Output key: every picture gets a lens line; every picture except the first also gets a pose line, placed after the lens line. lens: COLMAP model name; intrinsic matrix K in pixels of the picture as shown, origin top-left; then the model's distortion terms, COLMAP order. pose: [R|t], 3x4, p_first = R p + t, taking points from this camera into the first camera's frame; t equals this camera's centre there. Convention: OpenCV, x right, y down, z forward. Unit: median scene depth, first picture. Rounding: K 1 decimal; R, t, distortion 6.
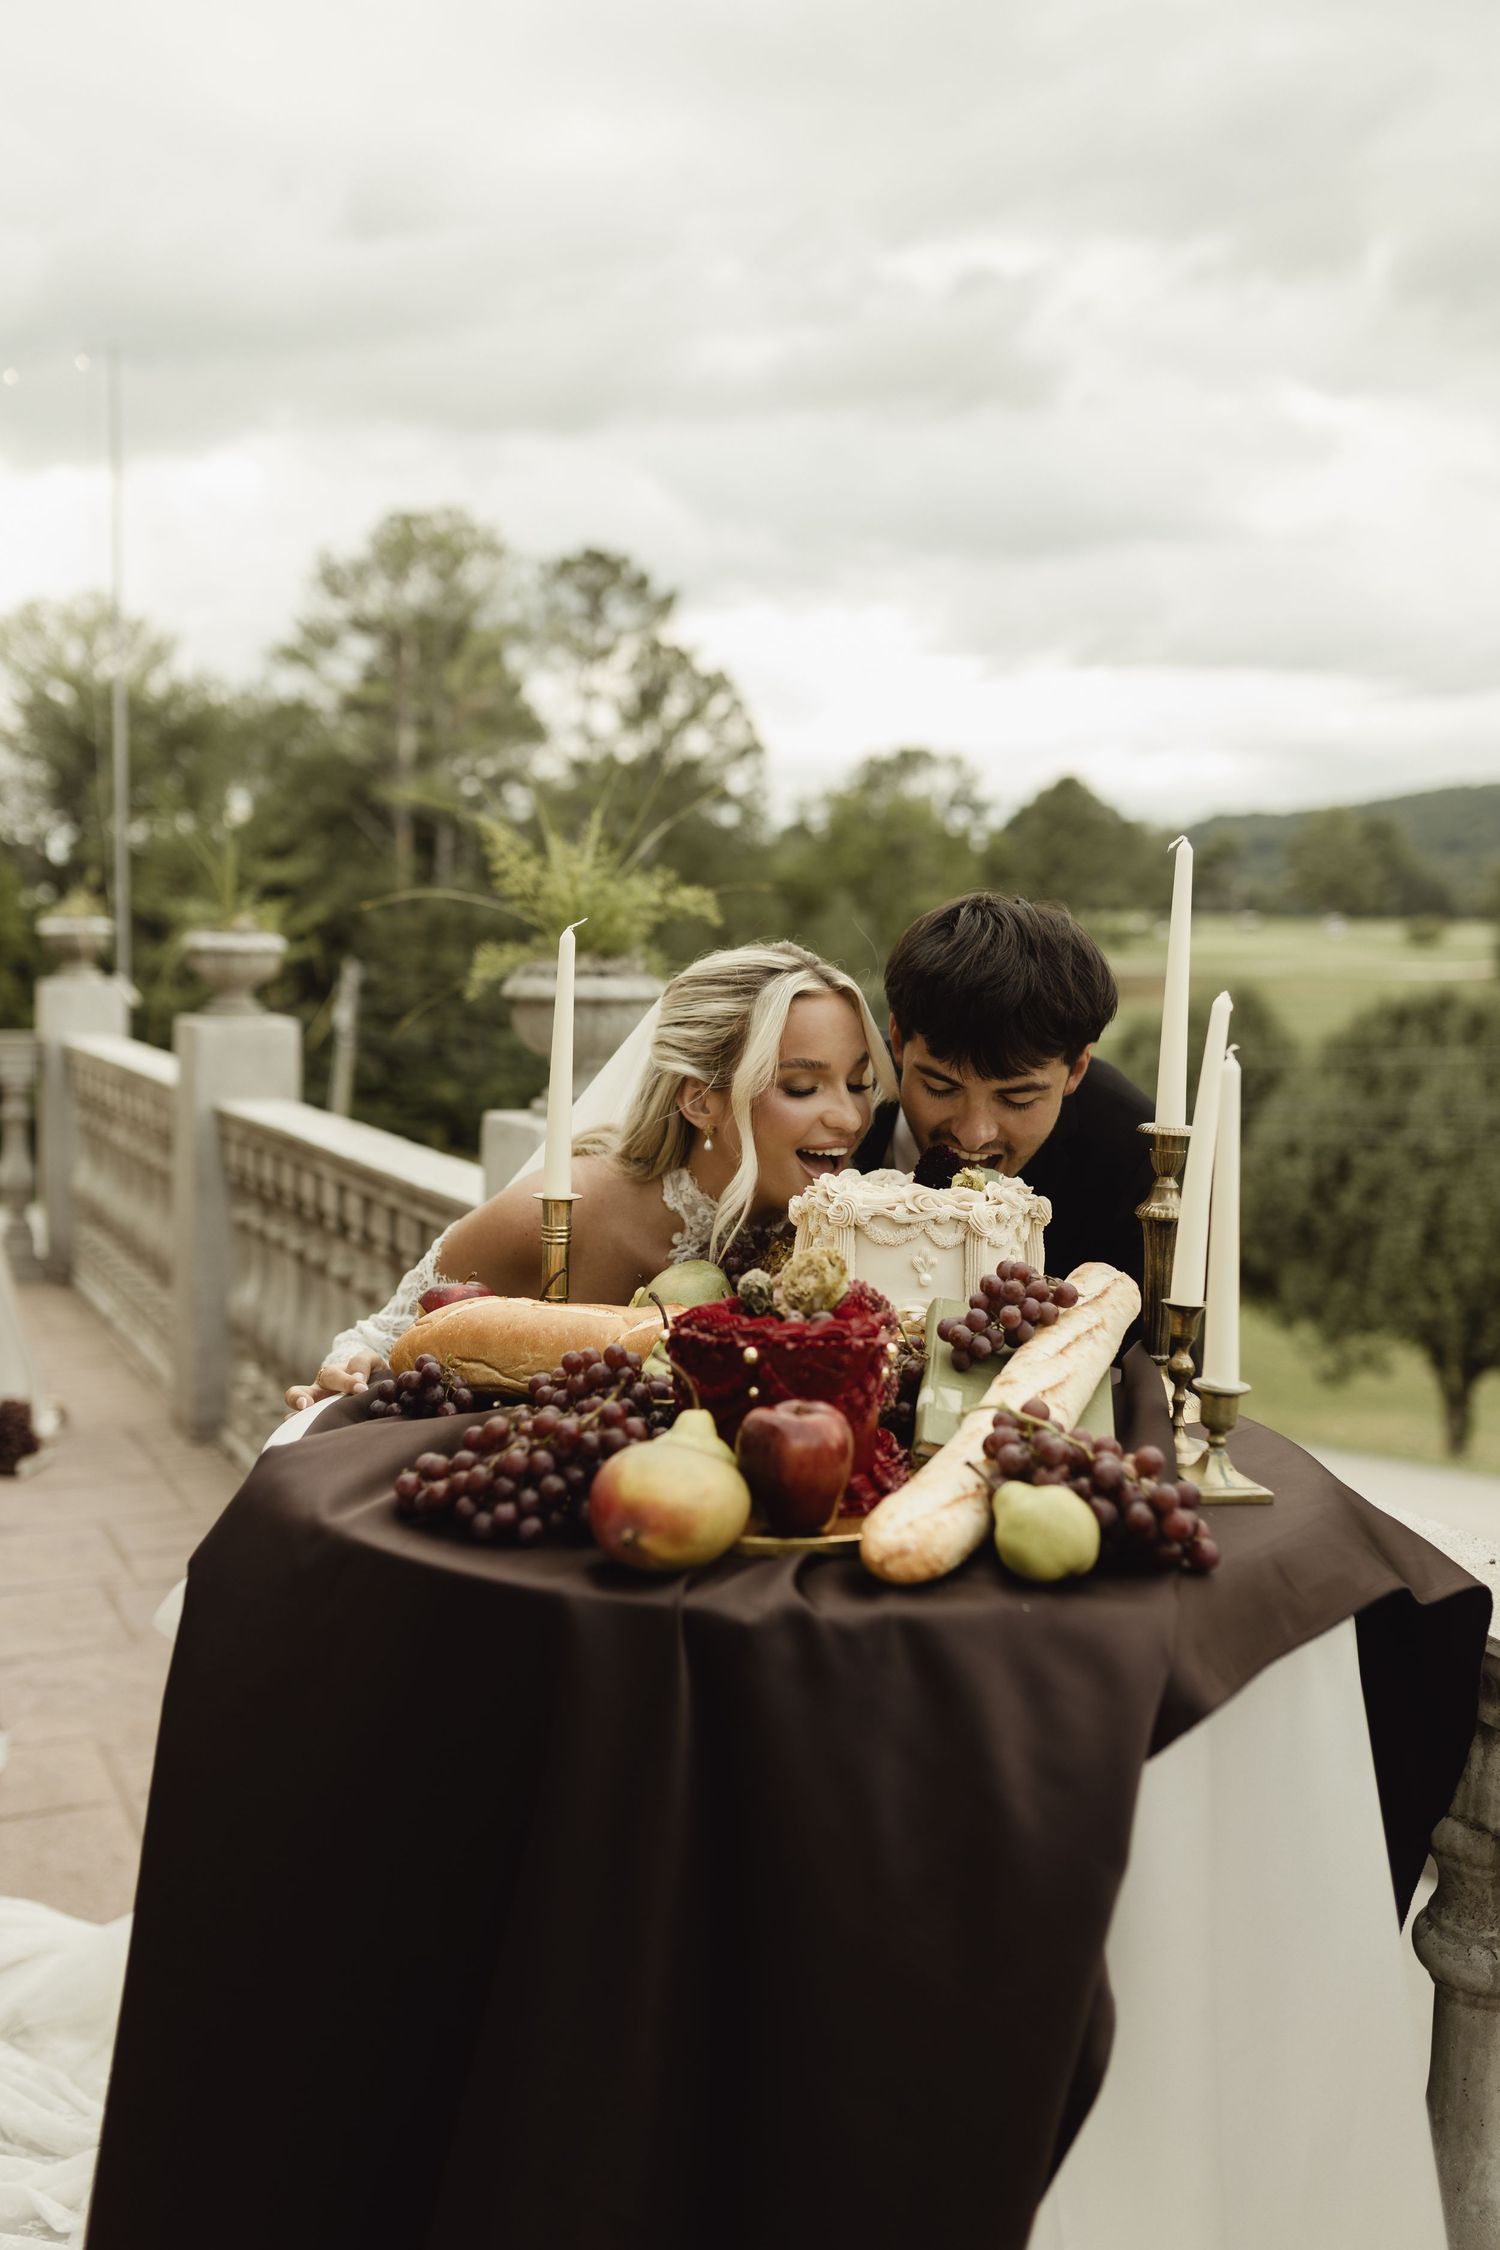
lens RADIAL K [[2141.2, 0, 741.0], [0, 2141.2, 1144.8], [0, 0, 1]] dist [-0.023335, 0.000000]
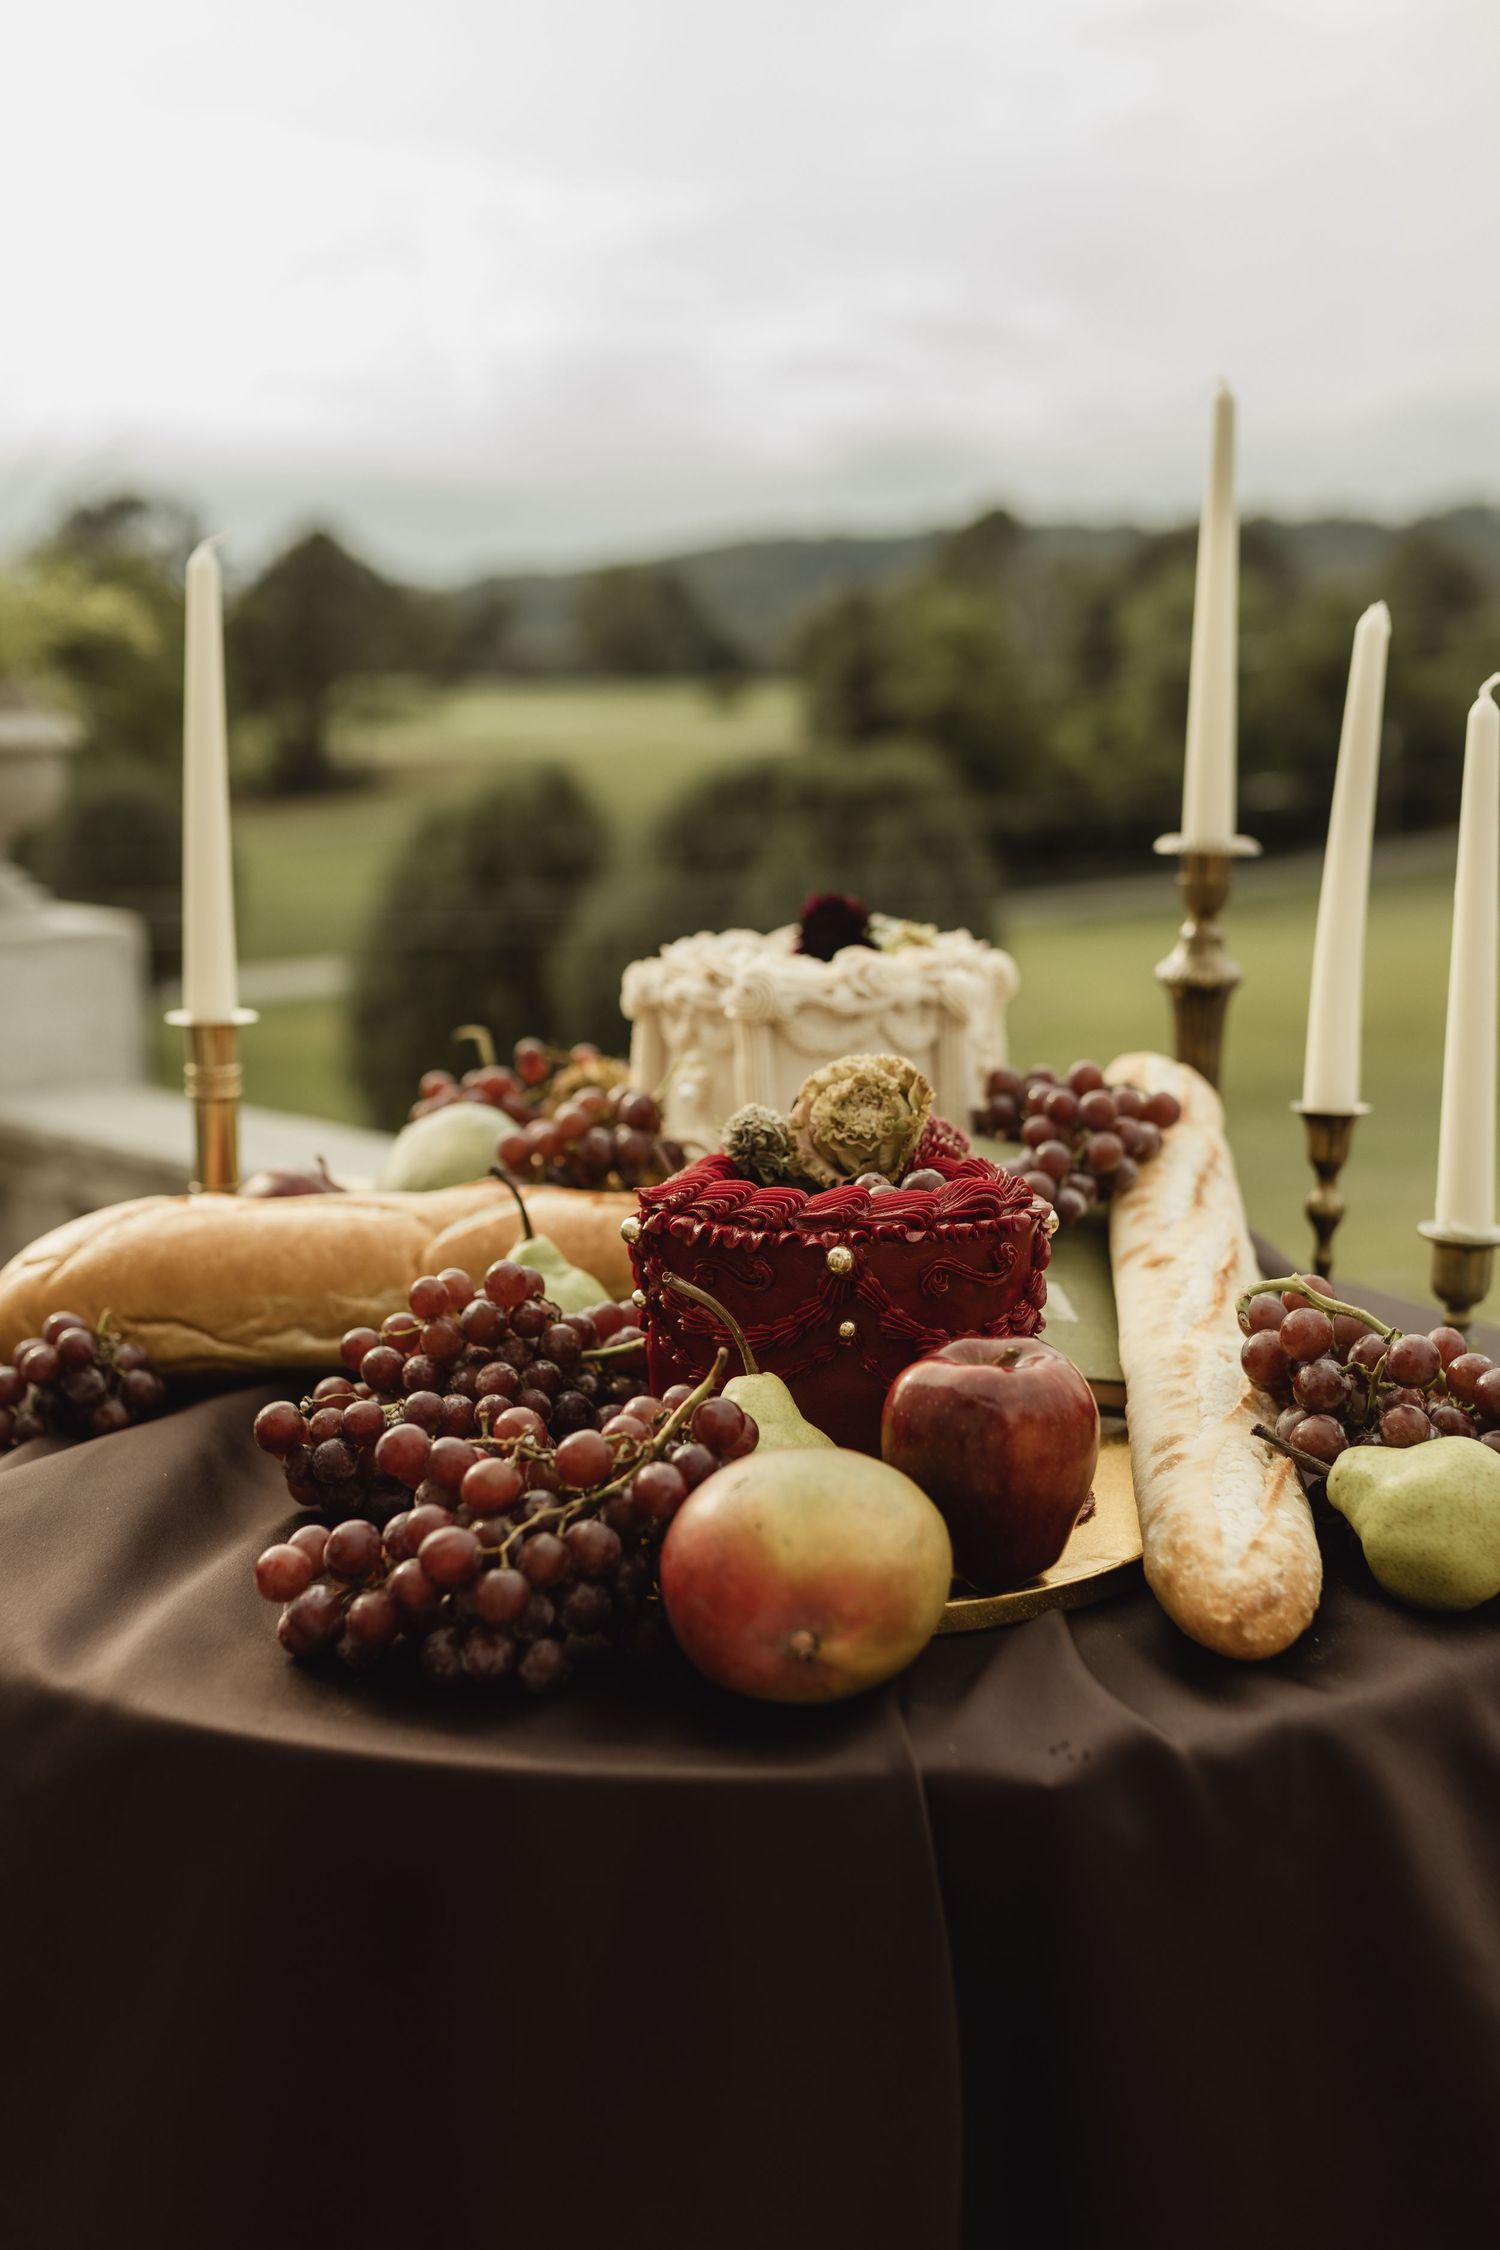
lens RADIAL K [[2555.9, 0, 748.5], [0, 2555.9, 1118.5], [0, 0, 1]] dist [-0.104103, 0.000000]
pose [[0.950534, -0.082943, 0.299343, -0.187998], [0.064959, 0.995461, 0.069554, 0.015749], [-0.303753, -0.046668, 0.951607, 0.369189]]
